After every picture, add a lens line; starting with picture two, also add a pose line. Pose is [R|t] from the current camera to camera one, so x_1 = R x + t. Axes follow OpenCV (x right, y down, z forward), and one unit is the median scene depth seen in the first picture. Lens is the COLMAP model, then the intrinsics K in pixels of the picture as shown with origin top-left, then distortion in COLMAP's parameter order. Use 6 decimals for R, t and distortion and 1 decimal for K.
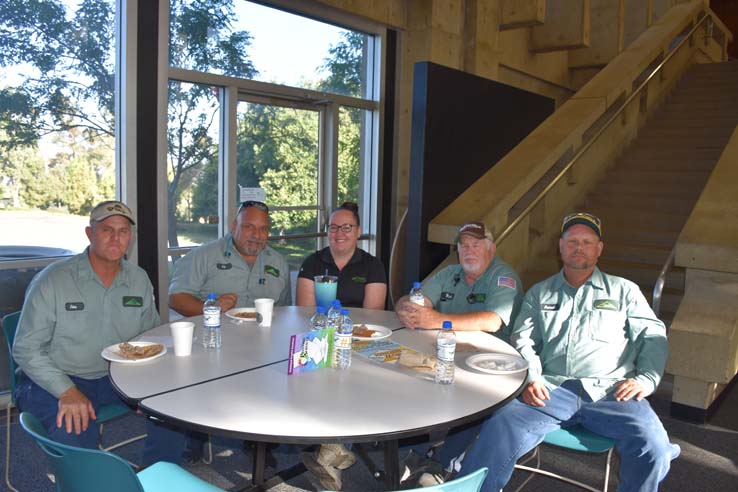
lens RADIAL K [[608.8, 0, 369.0], [0, 608.8, 246.0], [0, 0, 1]] dist [-0.153178, 0.000648]
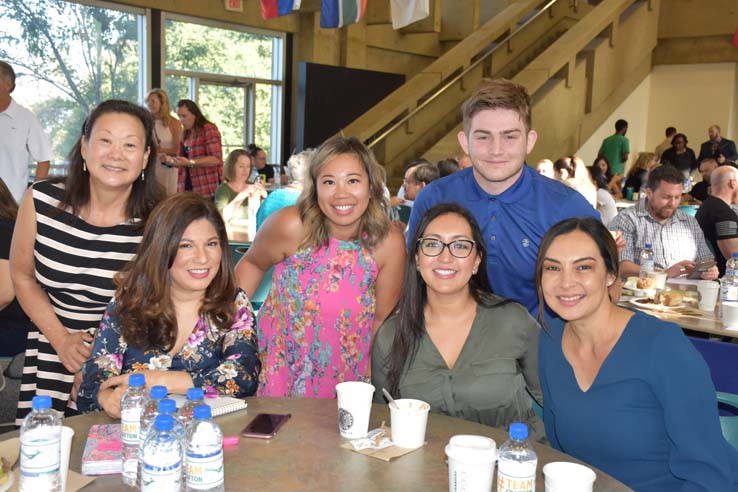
lens RADIAL K [[879.8, 0, 369.0], [0, 879.8, 246.0], [0, 0, 1]] dist [0.089147, 0.028862]
pose [[0.997467, 0.003315, 0.071054, 0.080096], [-0.005055, 0.999692, 0.024315, 0.137648], [-0.070951, -0.024613, 0.997176, -1.320604]]
